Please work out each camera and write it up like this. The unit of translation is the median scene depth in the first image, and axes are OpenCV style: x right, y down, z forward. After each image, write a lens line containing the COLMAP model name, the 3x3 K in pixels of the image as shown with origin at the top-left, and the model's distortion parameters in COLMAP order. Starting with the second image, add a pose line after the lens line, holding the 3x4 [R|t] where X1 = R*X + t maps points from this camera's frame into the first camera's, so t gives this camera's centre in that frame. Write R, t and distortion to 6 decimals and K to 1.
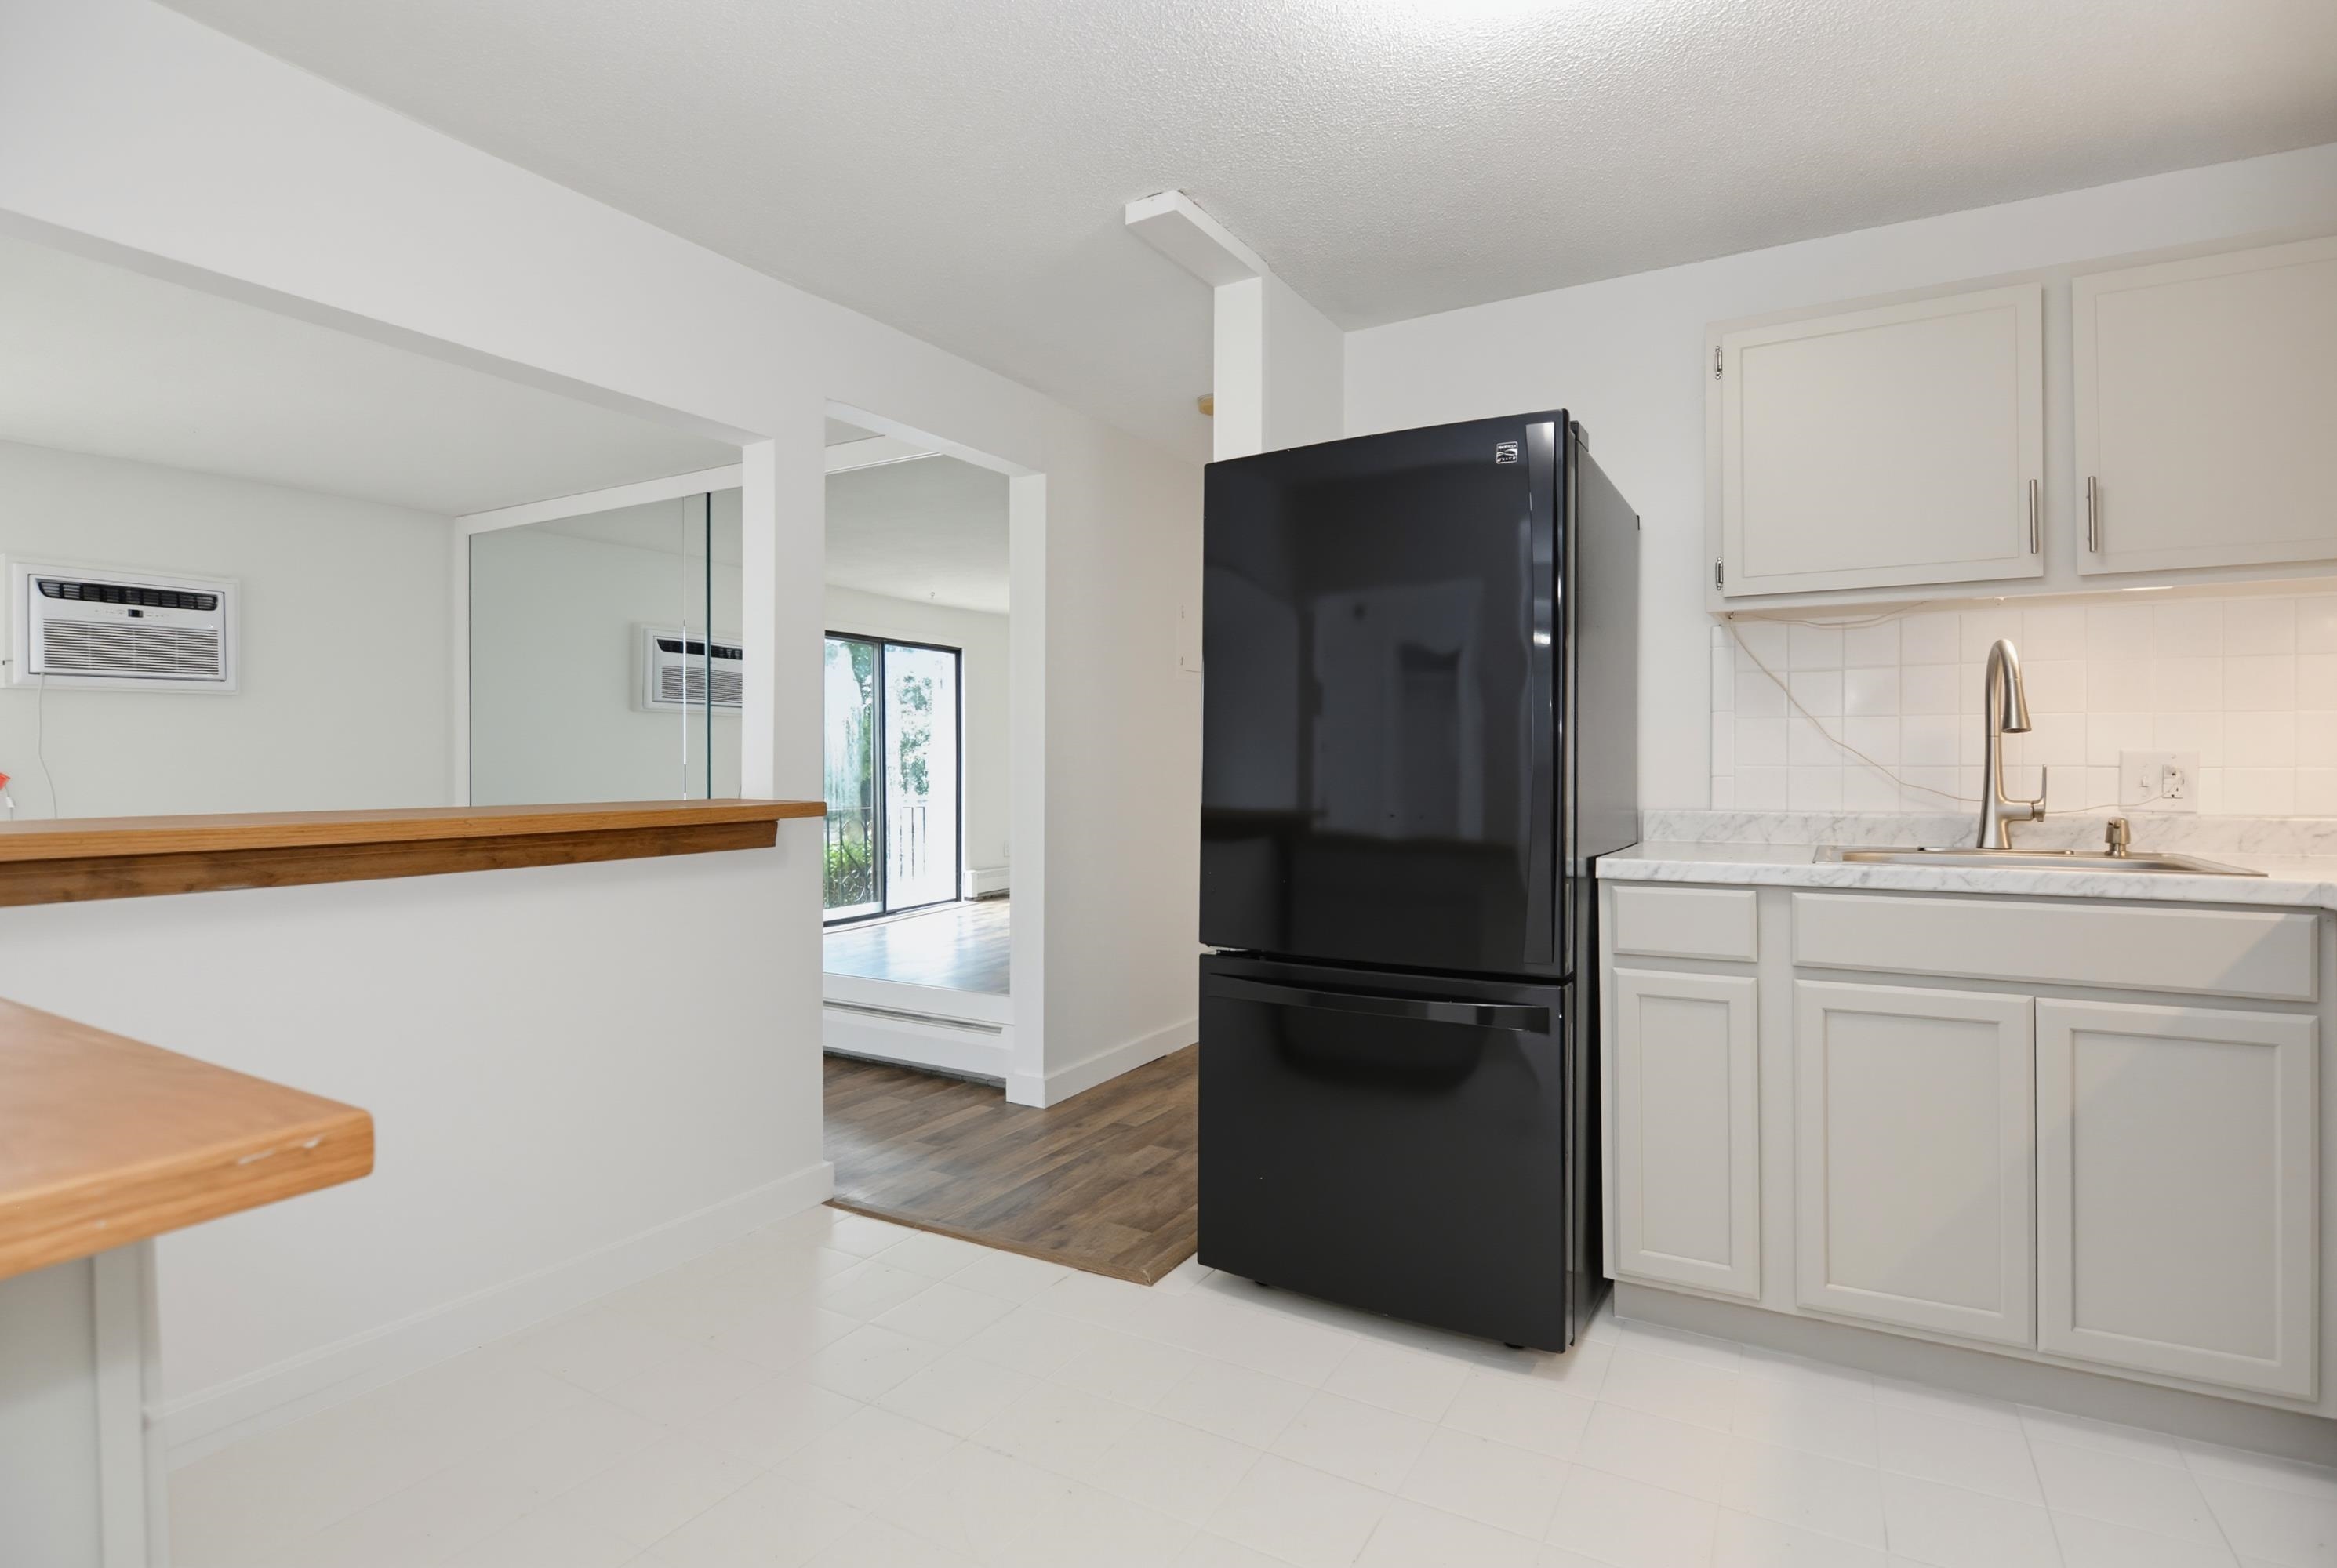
lens RADIAL K [[1132.0, 0, 1168.5], [0, 1132.0, 784.0], [0, 0, 1]] dist [-0.013205, -0.000714]
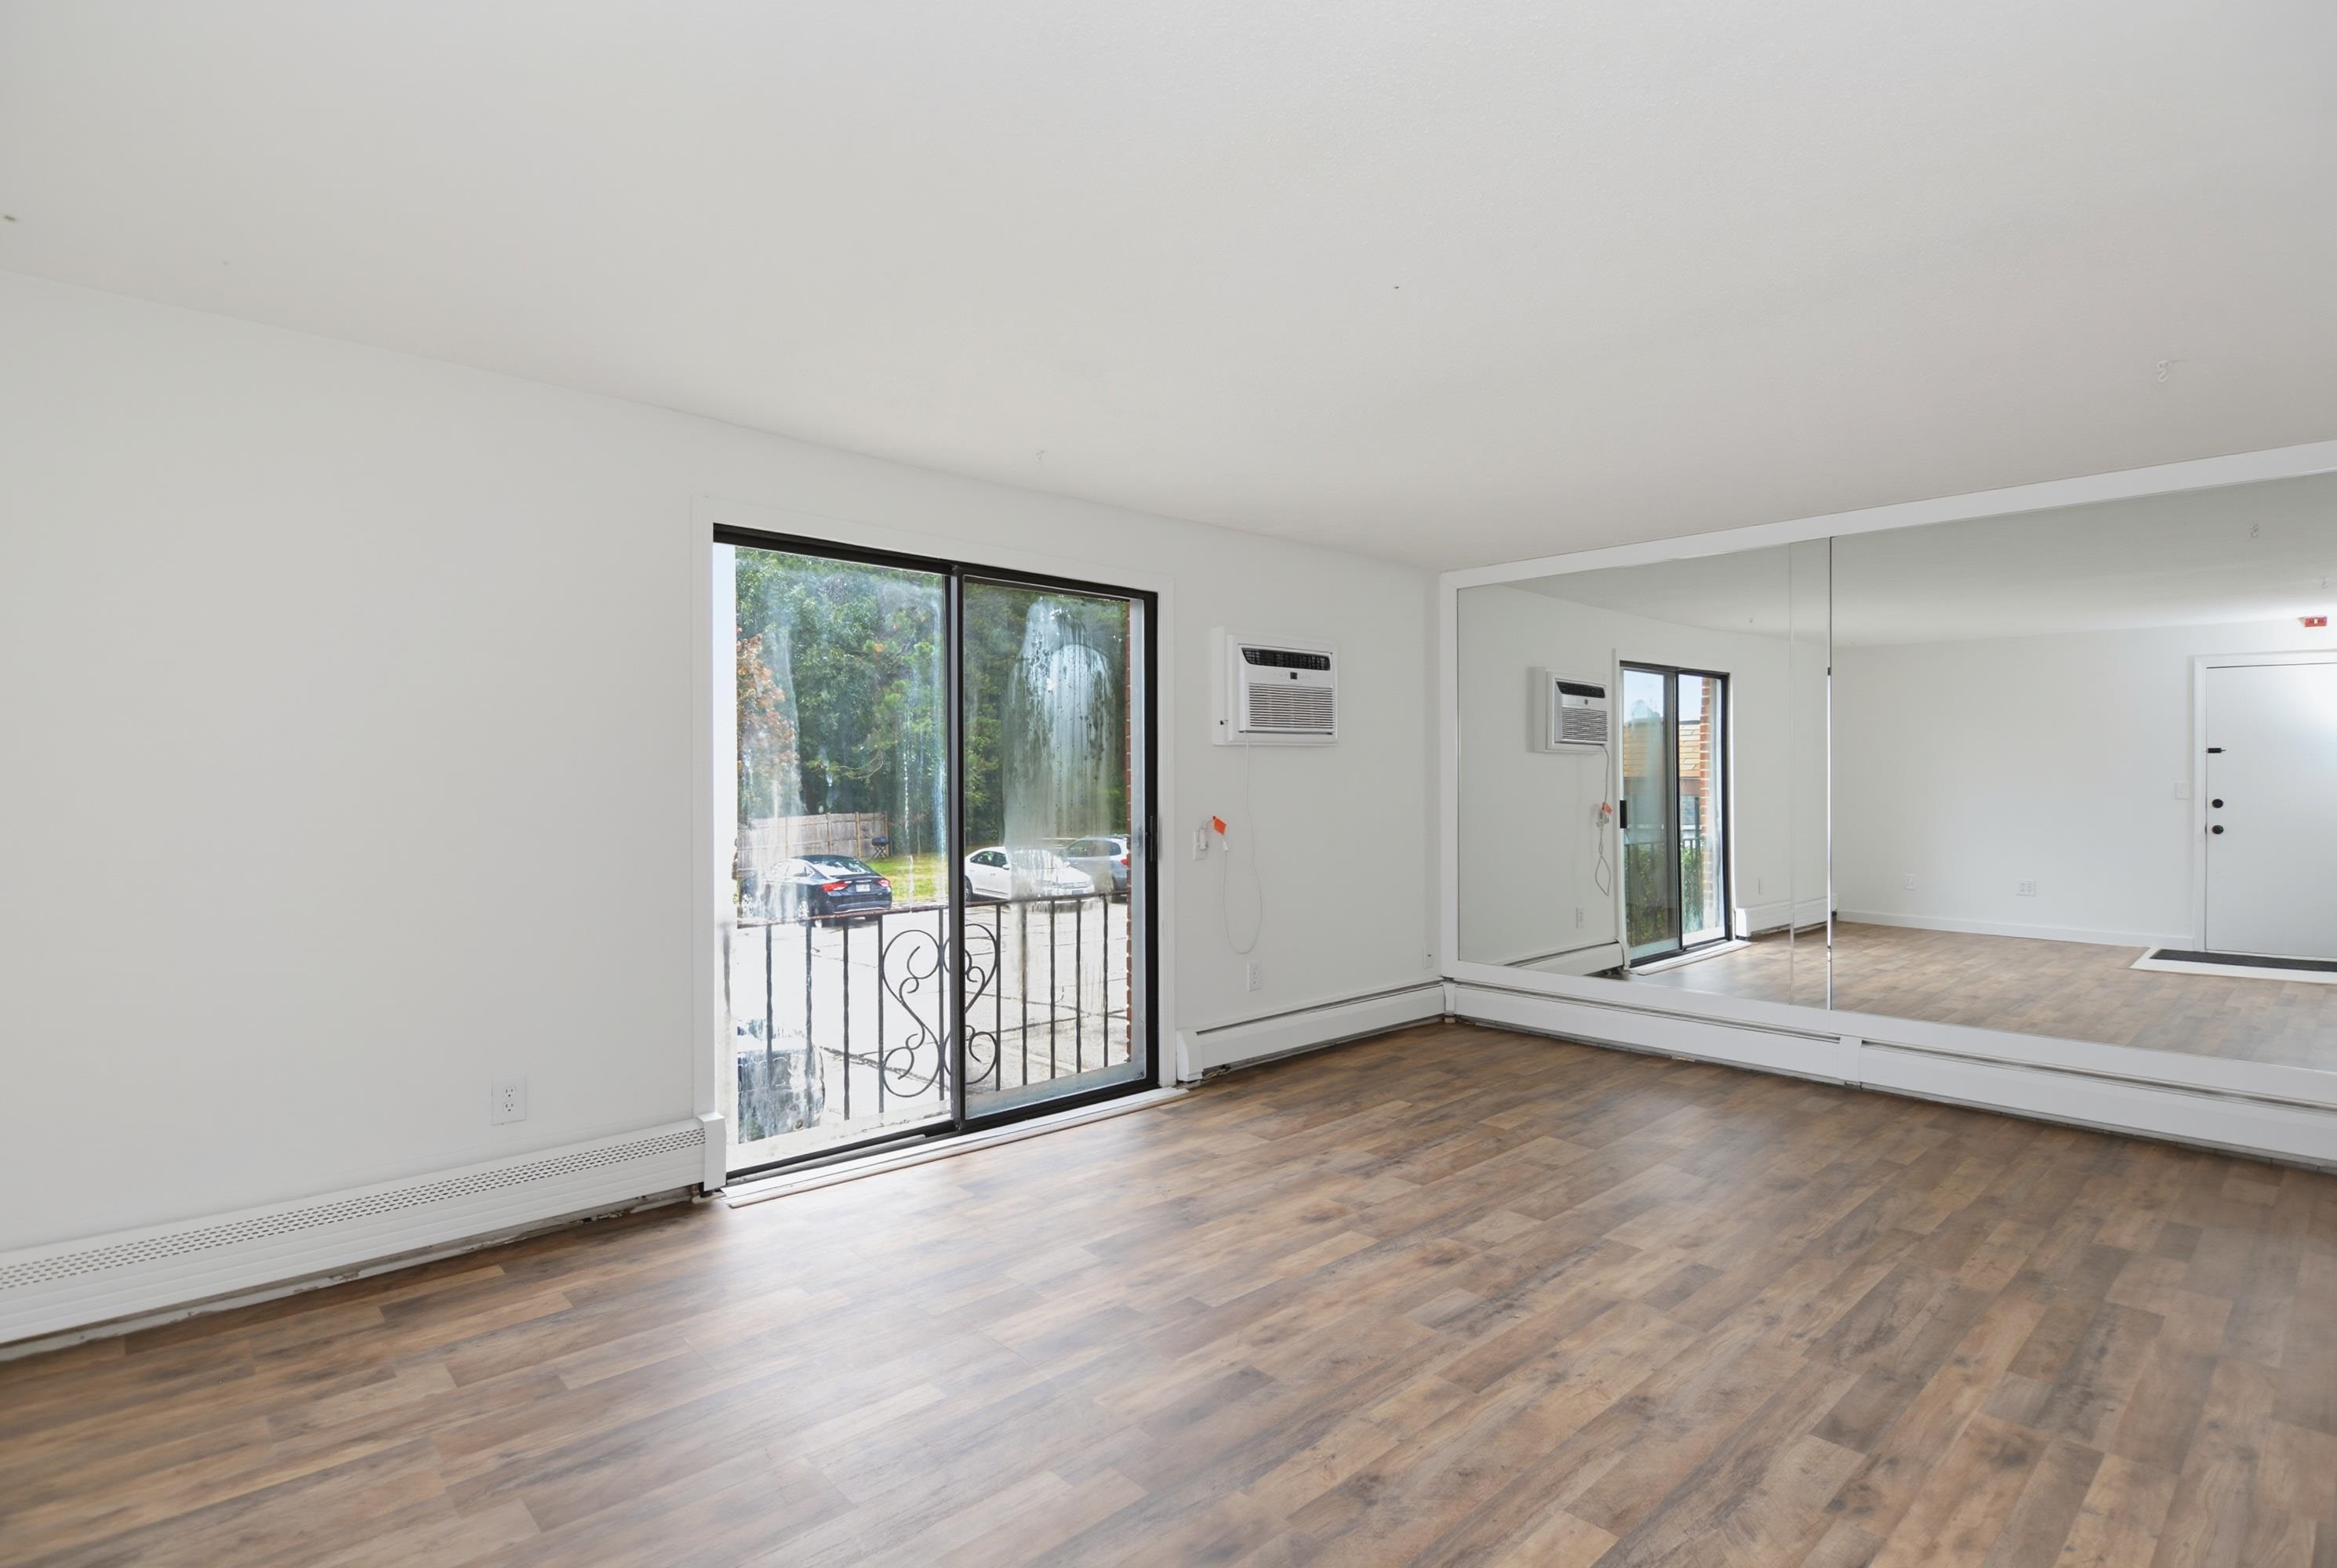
lens RADIAL K [[1132.0, 0, 1168.5], [0, 1132.0, 784.0], [0, 0, 1]] dist [-0.013205, -0.000714]
pose [[0.958047, 0.002971, -0.286596, -1.351615], [-0.006665, 0.999907, -0.011912, -0.054881], [0.286534, 0.013323, 0.957977, -0.235900]]
